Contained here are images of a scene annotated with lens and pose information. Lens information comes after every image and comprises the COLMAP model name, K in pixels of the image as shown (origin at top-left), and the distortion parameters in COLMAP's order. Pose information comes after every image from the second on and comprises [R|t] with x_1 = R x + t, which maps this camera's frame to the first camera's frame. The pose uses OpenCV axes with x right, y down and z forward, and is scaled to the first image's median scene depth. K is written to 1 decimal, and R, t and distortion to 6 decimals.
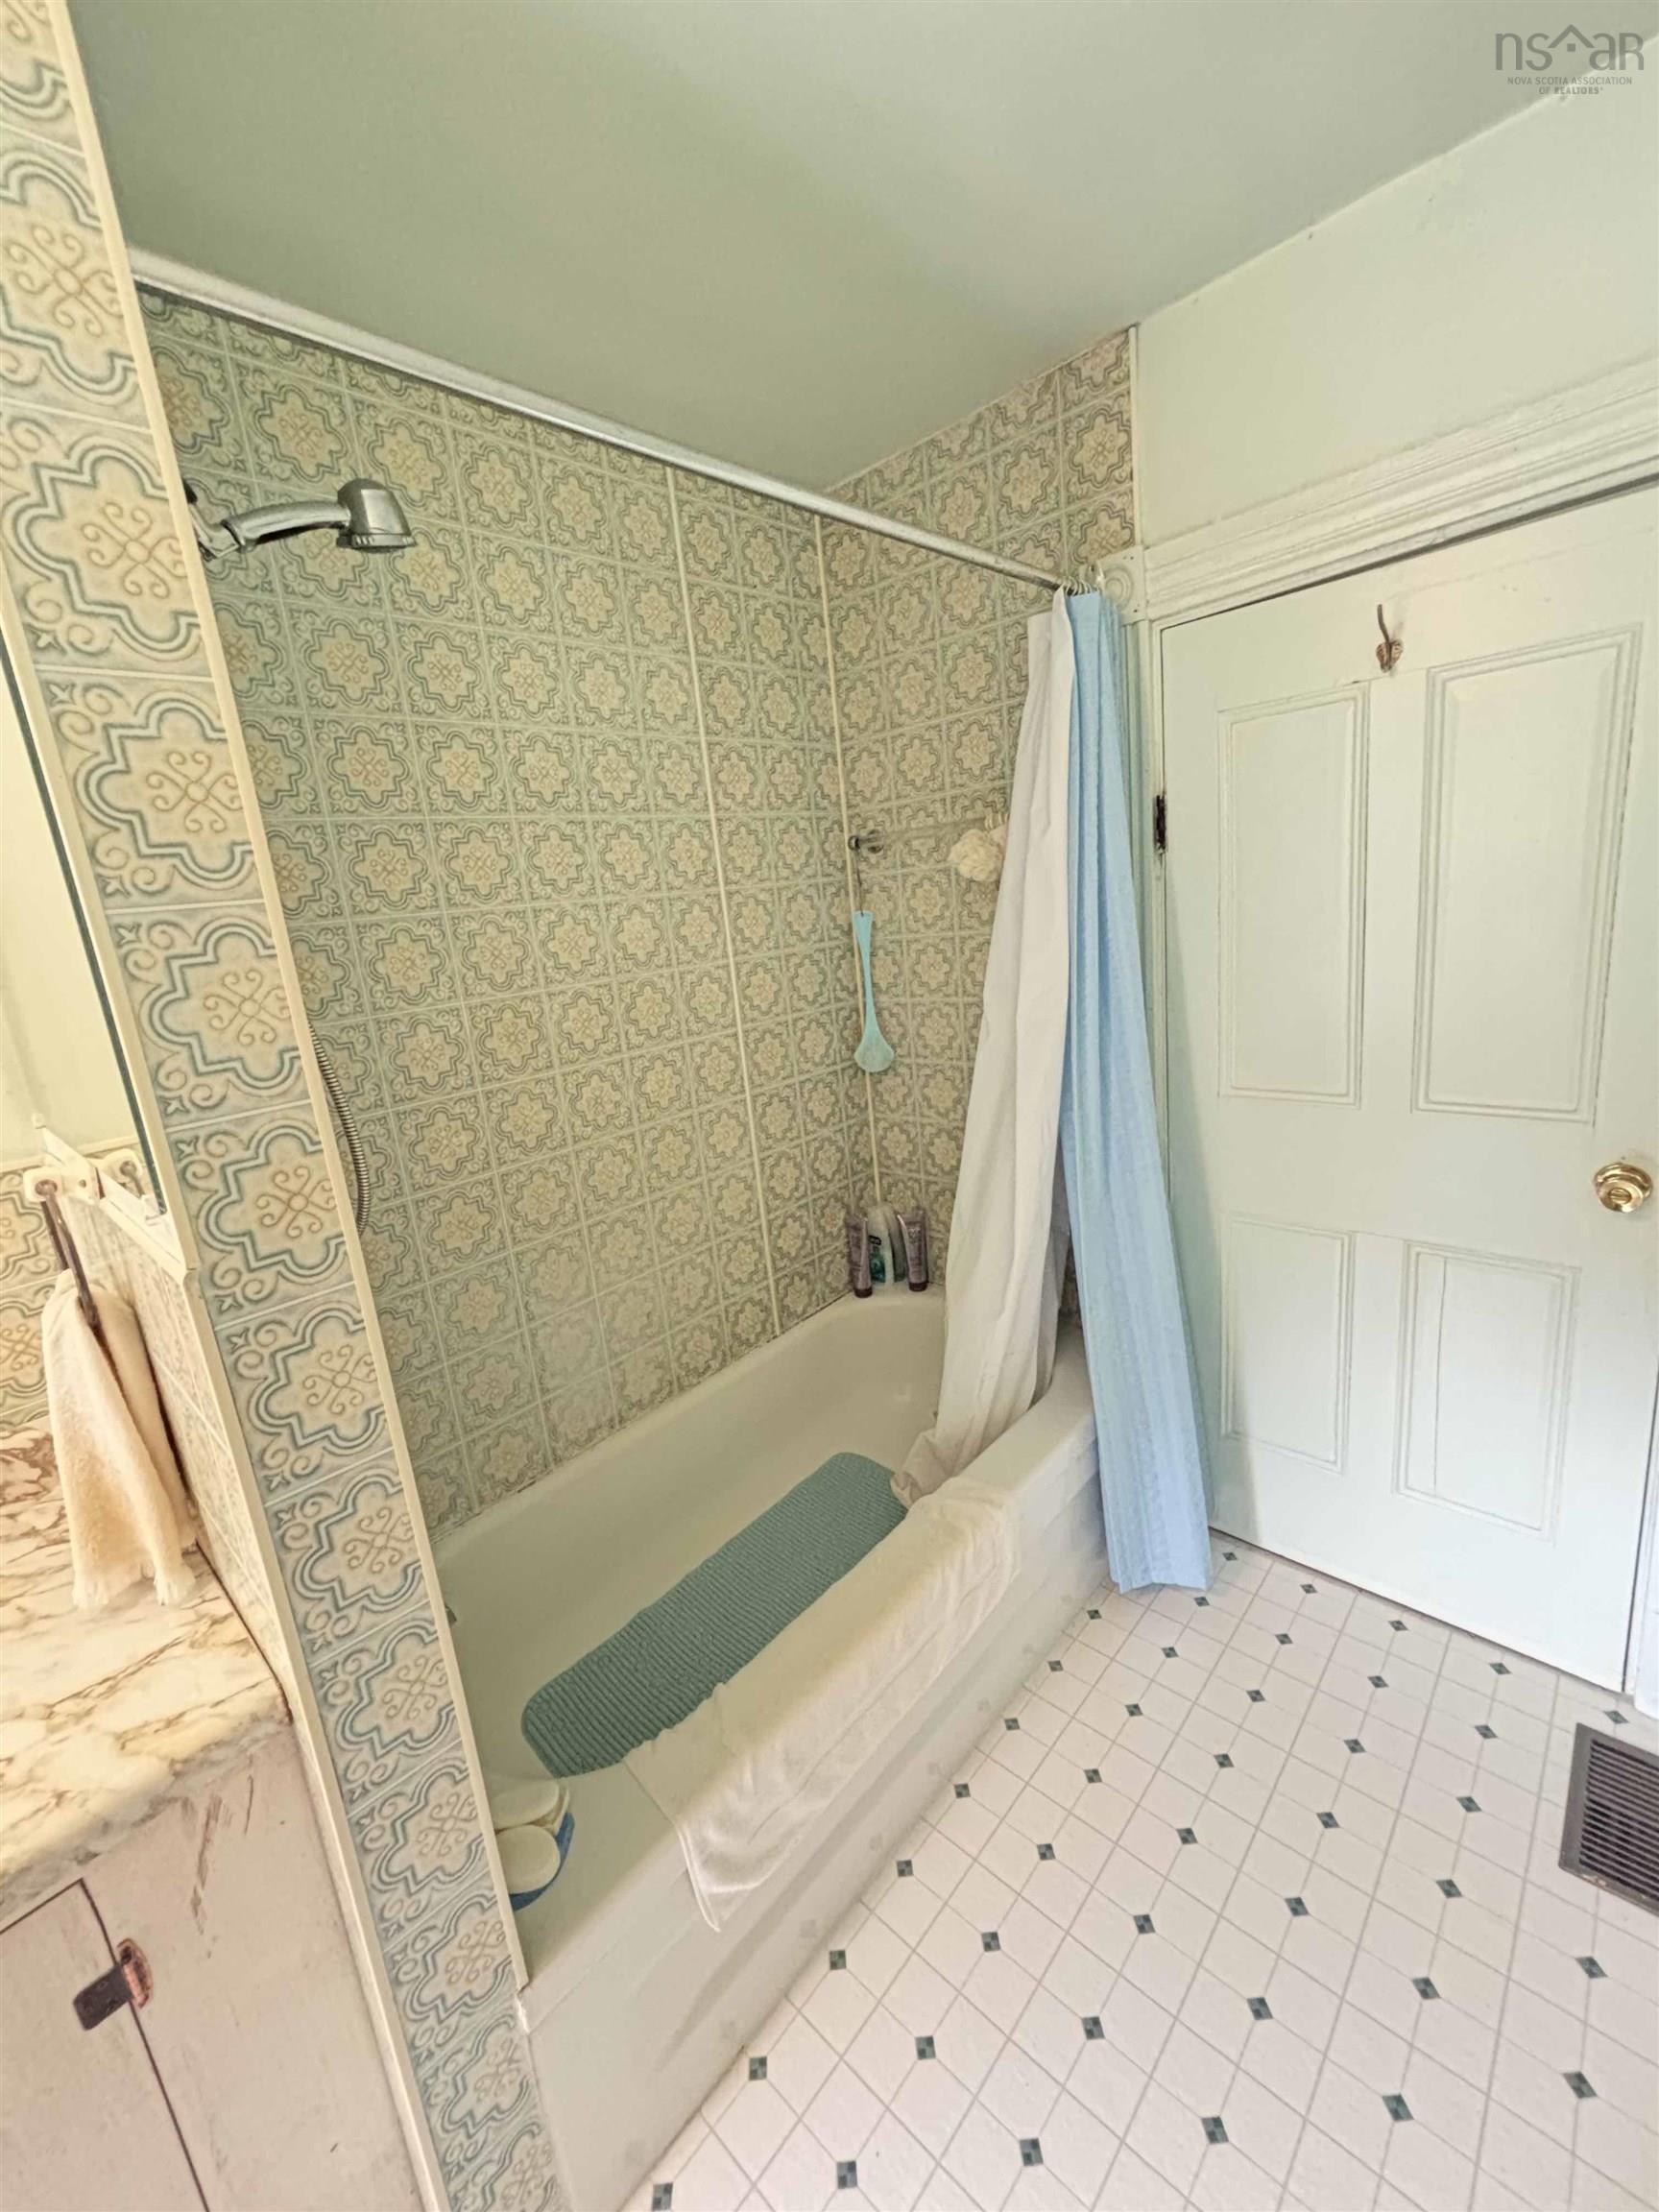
lens RADIAL K [[894.6, 0, 825.2], [0, 894.6, 1100.3], [0, 0, 1]] dist [-0.004515, -0.000932]
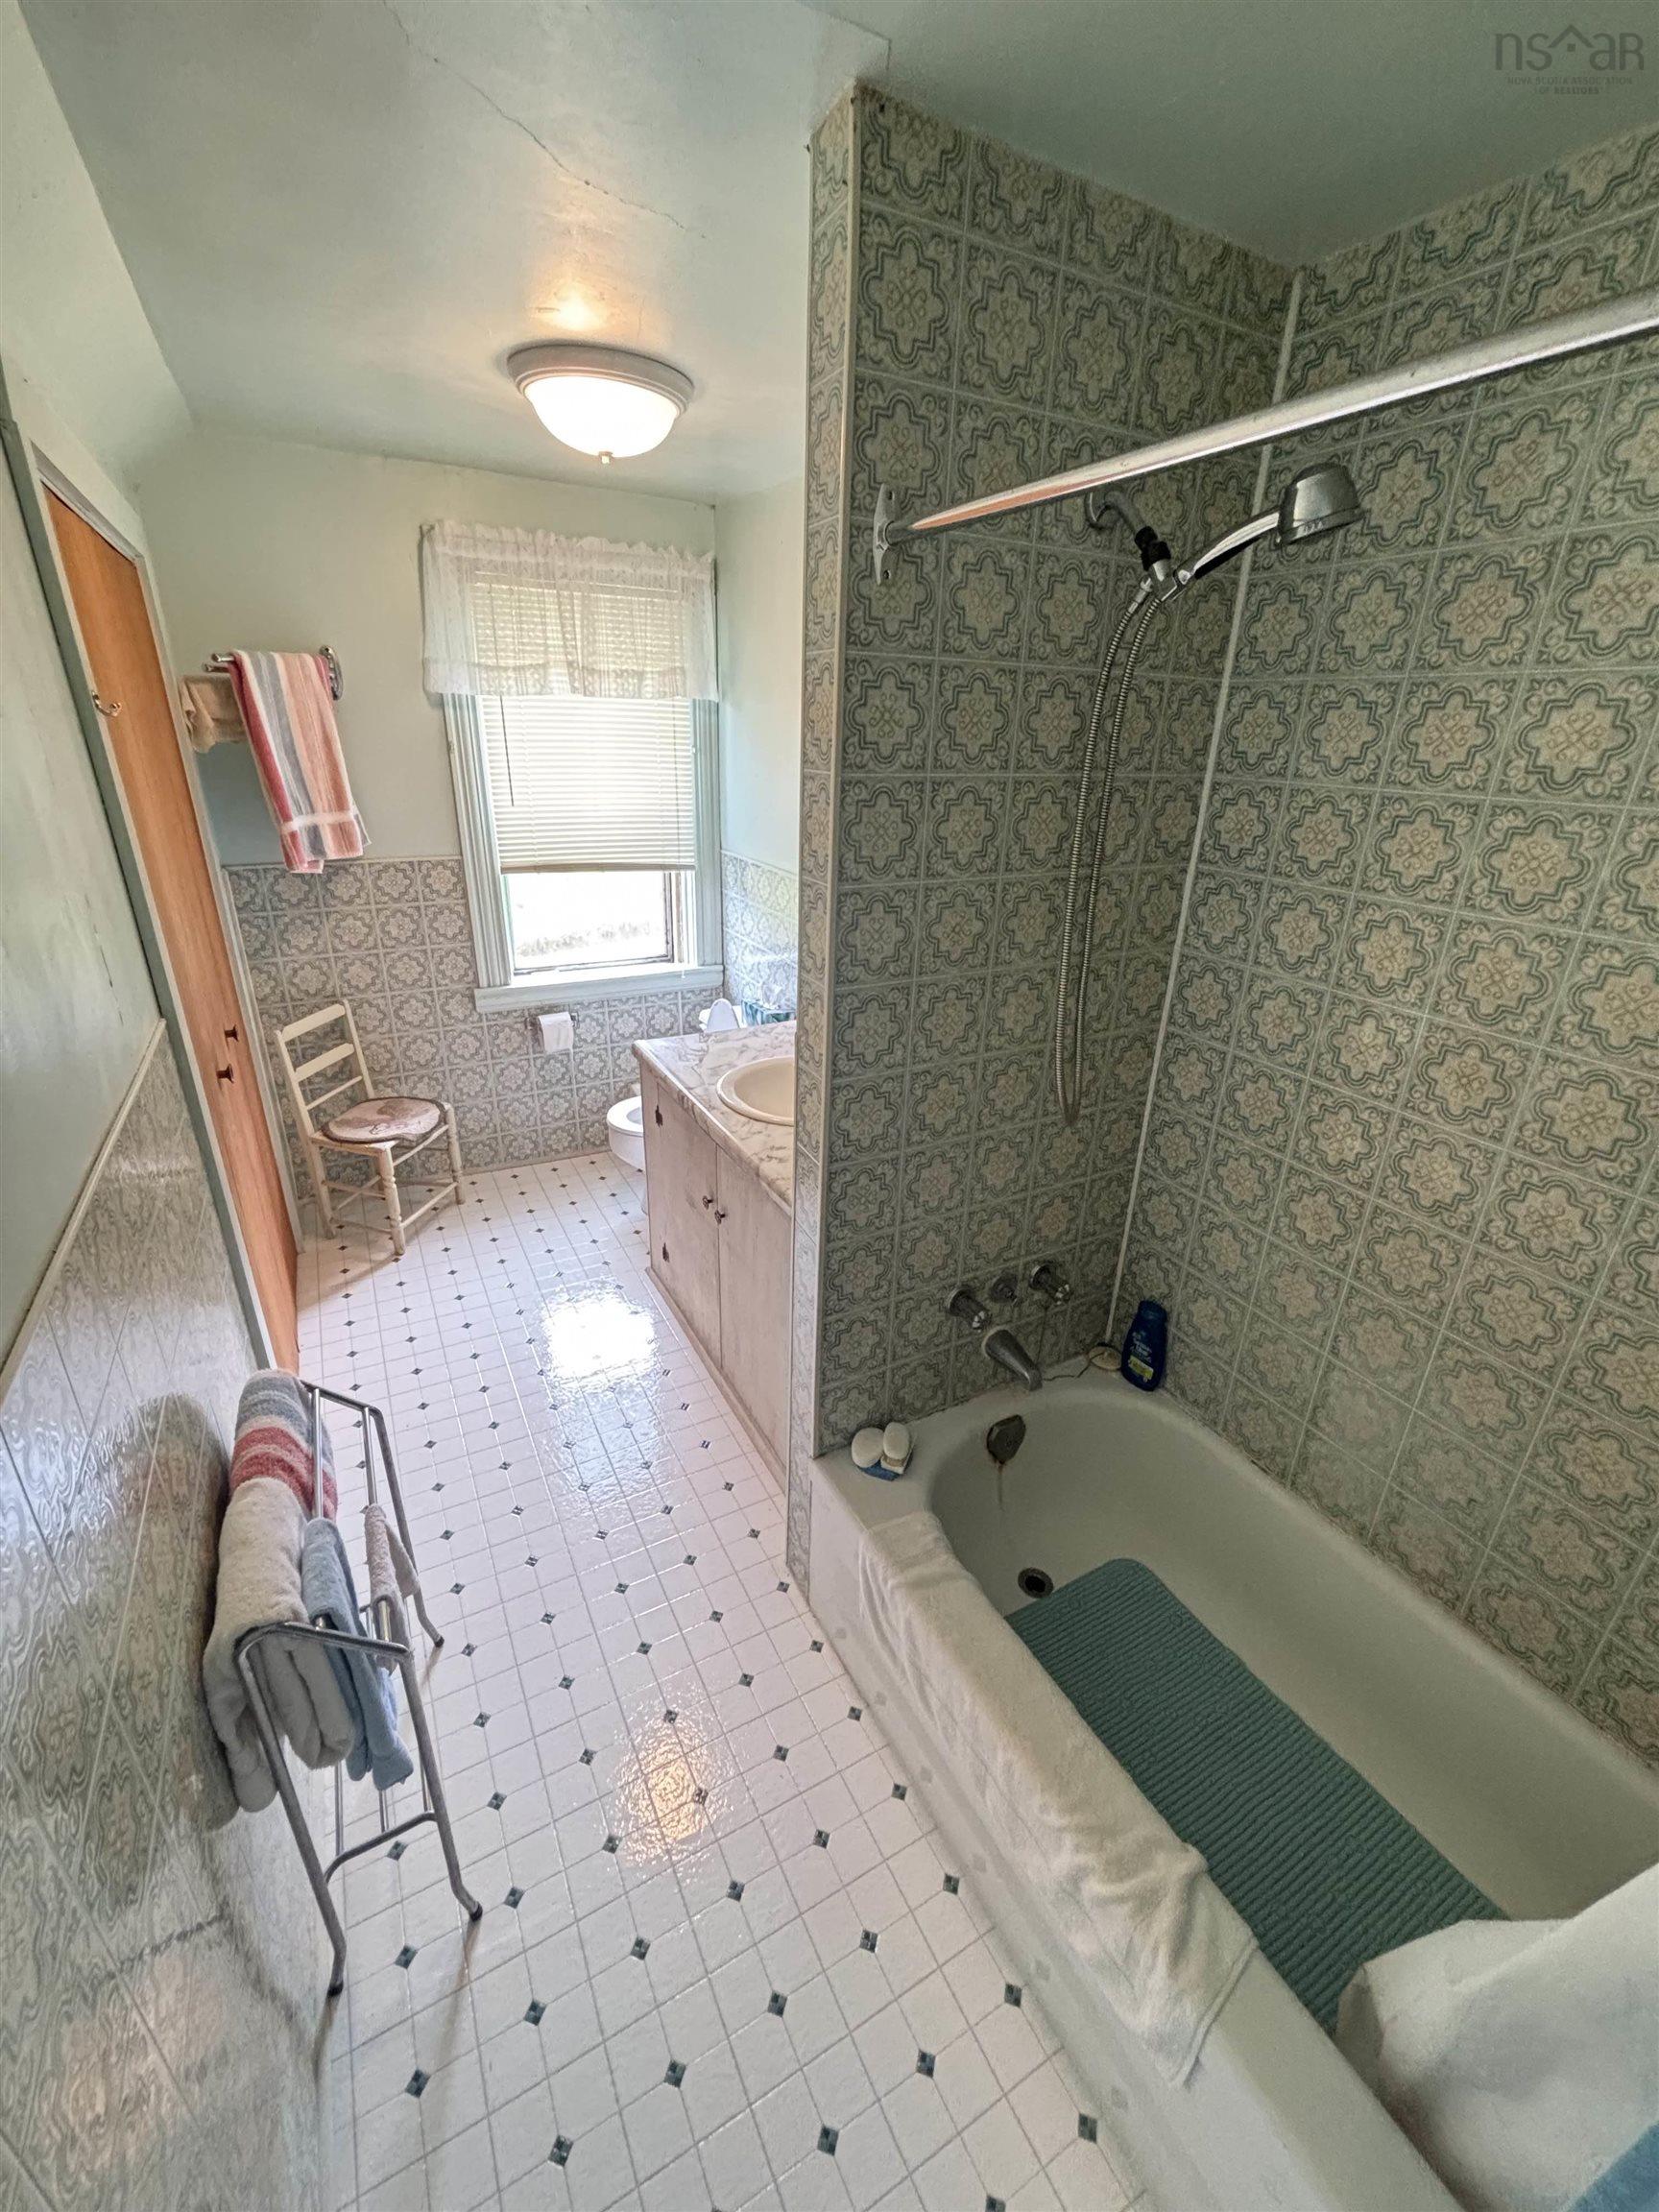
lens RADIAL K [[894.6, 0, 833.3], [0, 894.6, 1104.8], [0, 0, 1]] dist [-0.004515, -0.000932]
pose [[-0.307976, 0.449024, -0.838766, 0.532526], [-0.213053, 0.826677, 0.520781, -0.366616], [0.927232, 0.339090, -0.158931, 0.641275]]
